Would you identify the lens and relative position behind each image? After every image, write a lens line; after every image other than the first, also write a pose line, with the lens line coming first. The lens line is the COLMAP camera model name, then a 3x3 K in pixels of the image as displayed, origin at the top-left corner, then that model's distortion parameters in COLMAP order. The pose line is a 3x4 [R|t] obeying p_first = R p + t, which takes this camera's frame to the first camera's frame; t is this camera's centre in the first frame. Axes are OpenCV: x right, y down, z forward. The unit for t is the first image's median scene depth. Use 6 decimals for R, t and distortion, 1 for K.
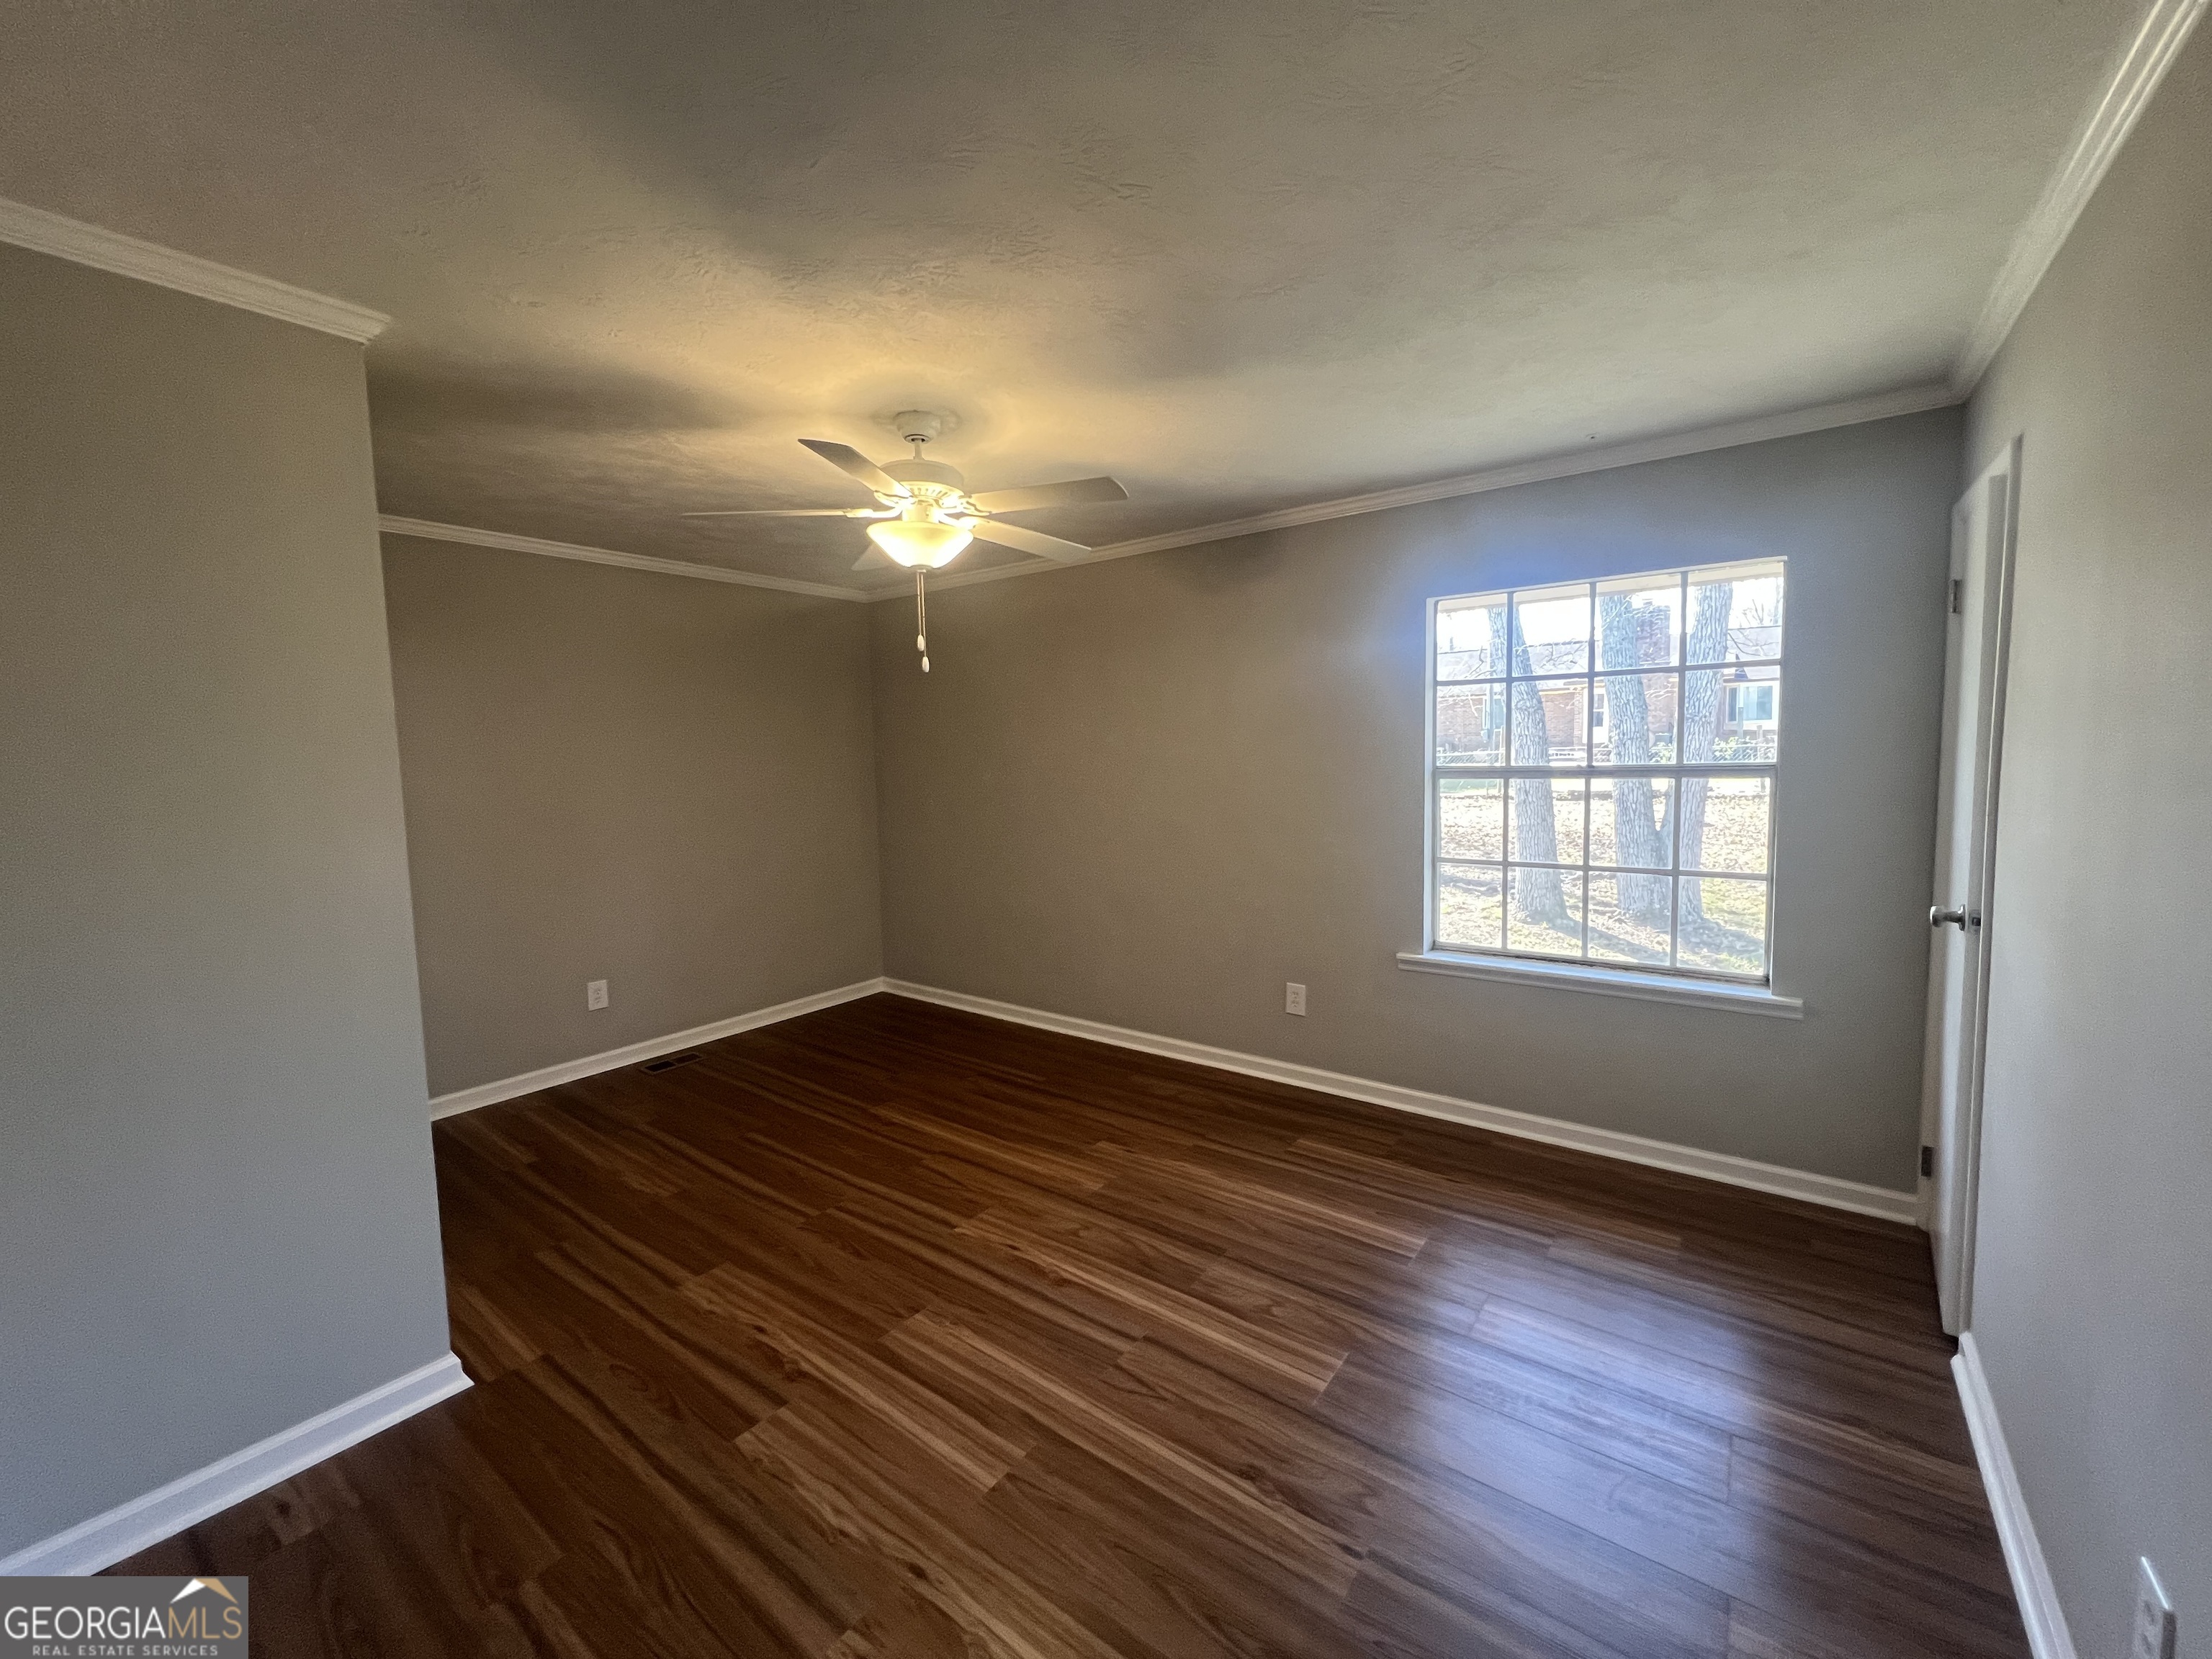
lens RADIAL K [[888.9, 0, 1106.4], [0, 888.9, 823.4], [0, 0, 1]] dist [0.002595, -0.000096]
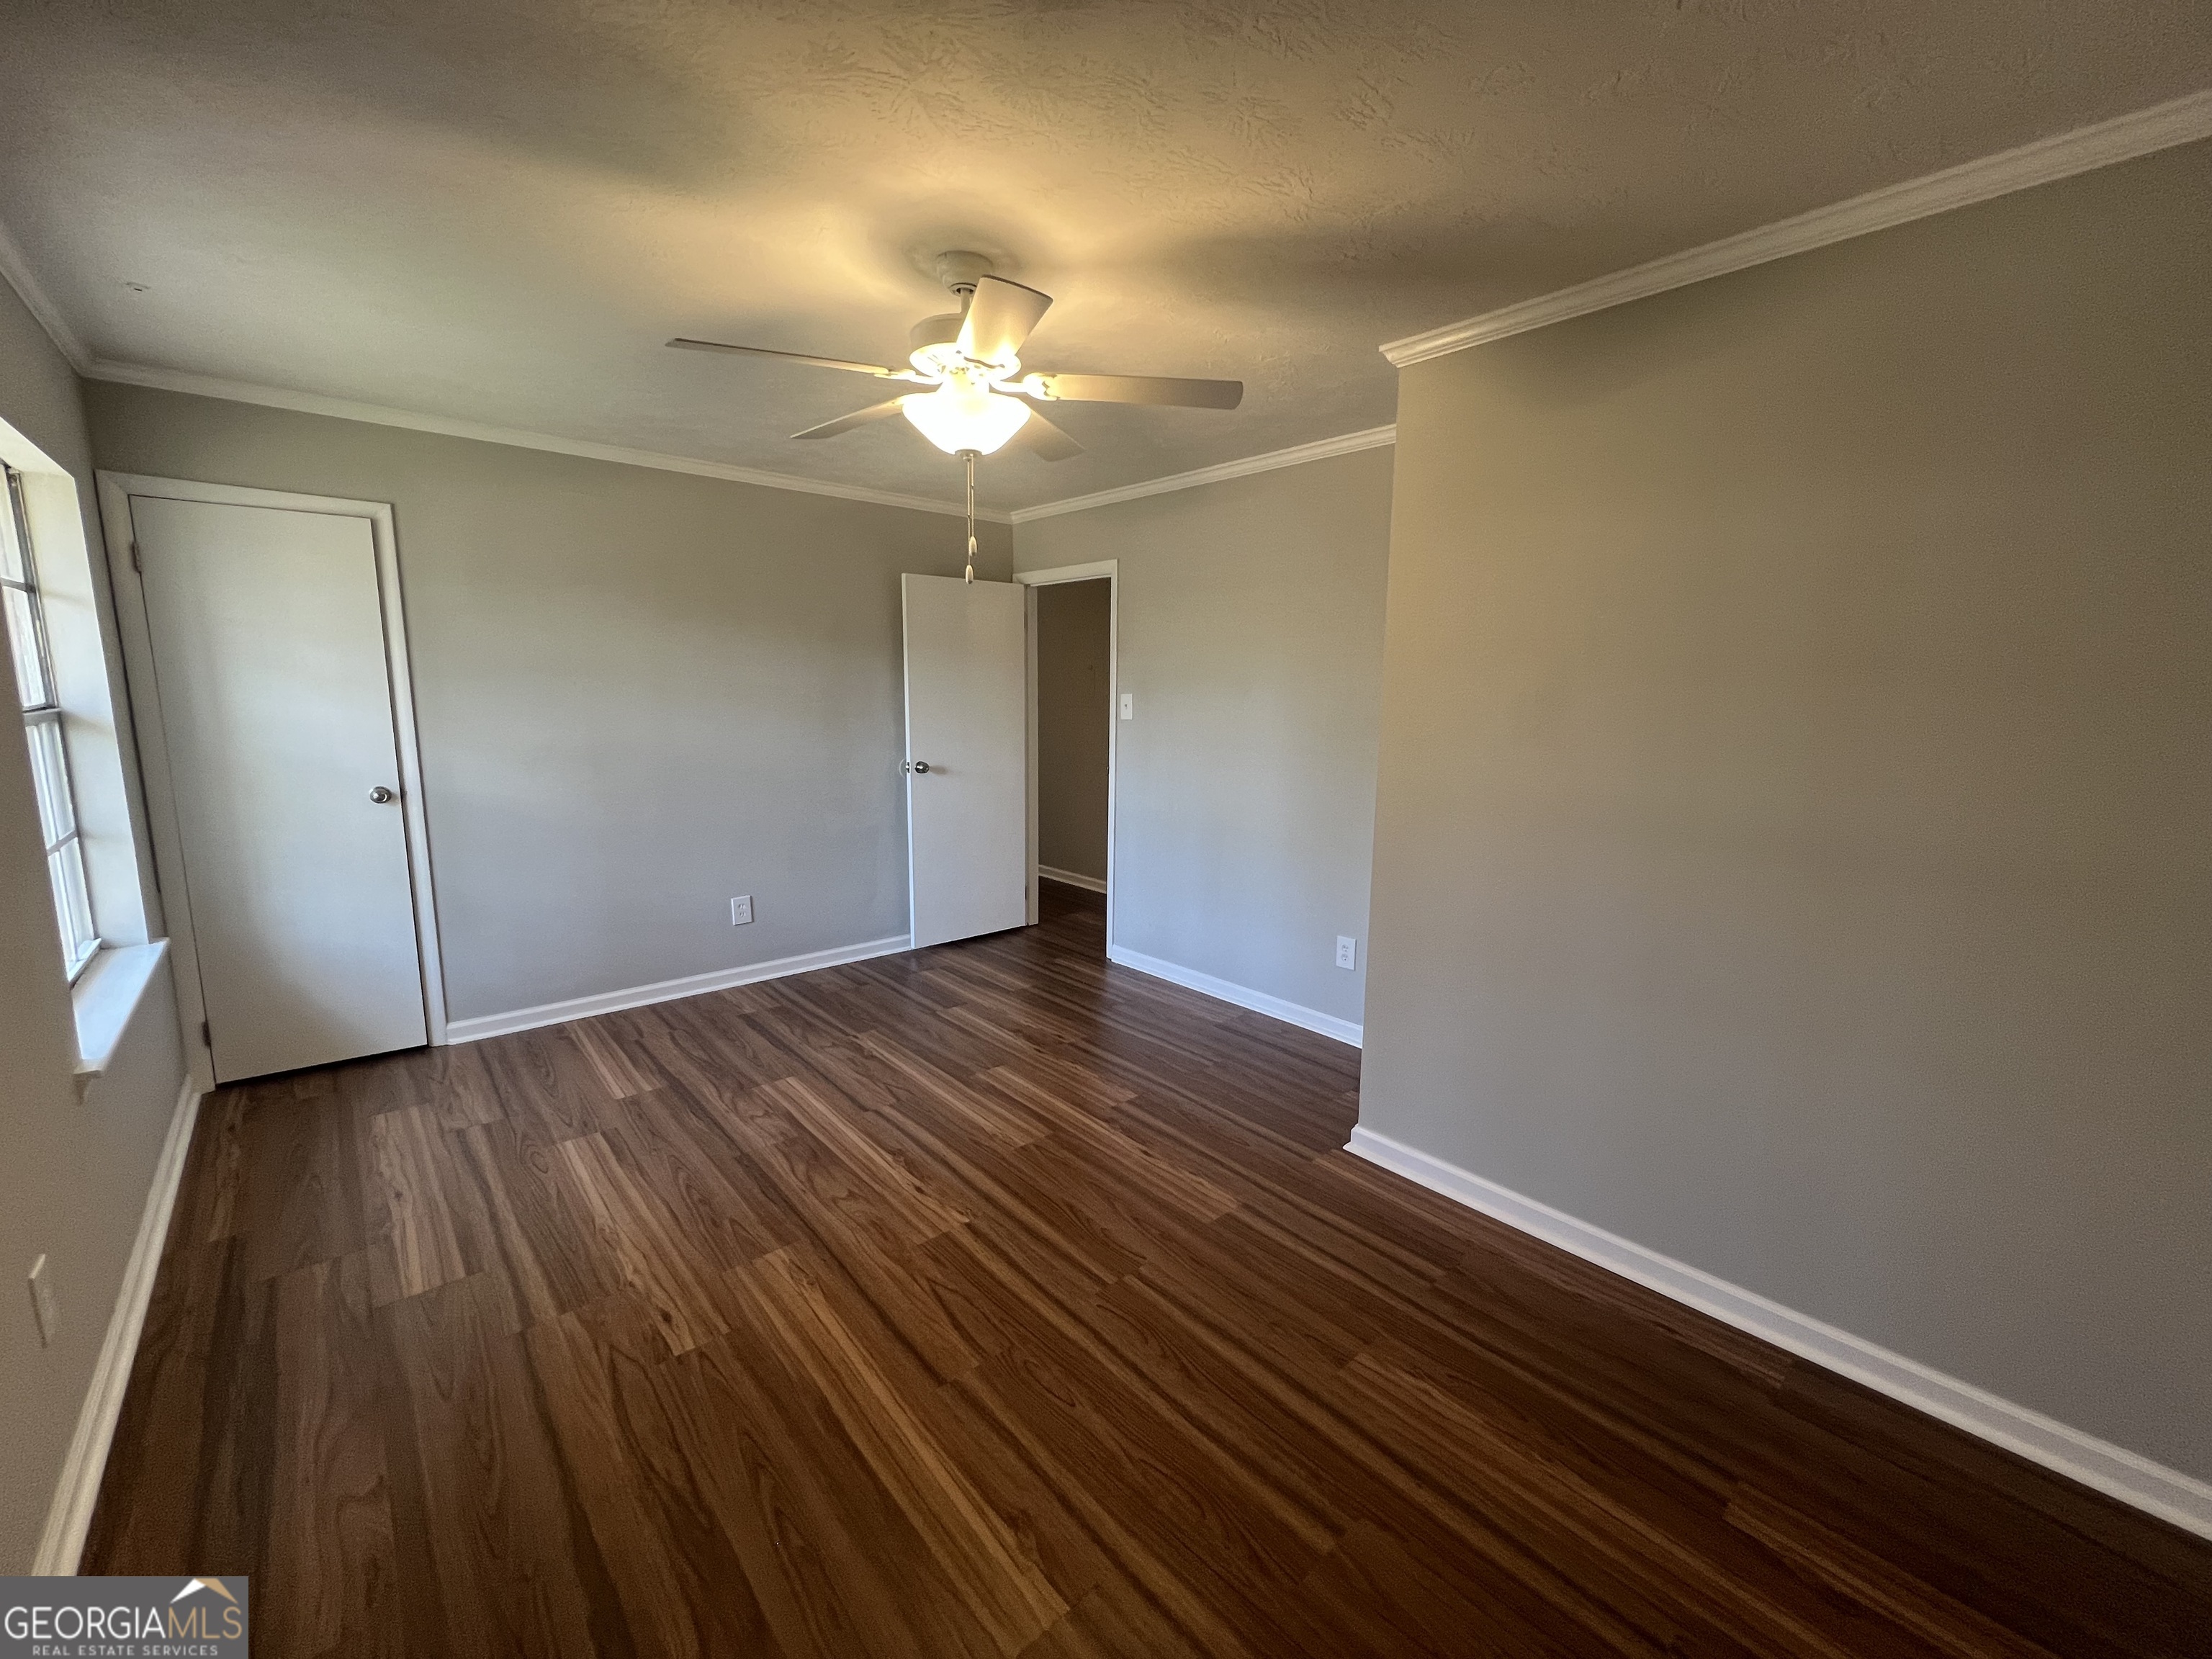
lens RADIAL K [[888.9, 0, 1105.5], [0, 888.9, 824.5], [0, 0, 1]] dist [0.002595, -0.000096]
pose [[-0.979358, -0.021136, 0.201027, -0.491281], [0.027159, 0.971741, 0.234481, -0.139793], [-0.200303, 0.235100, -0.951108, 1.783613]]
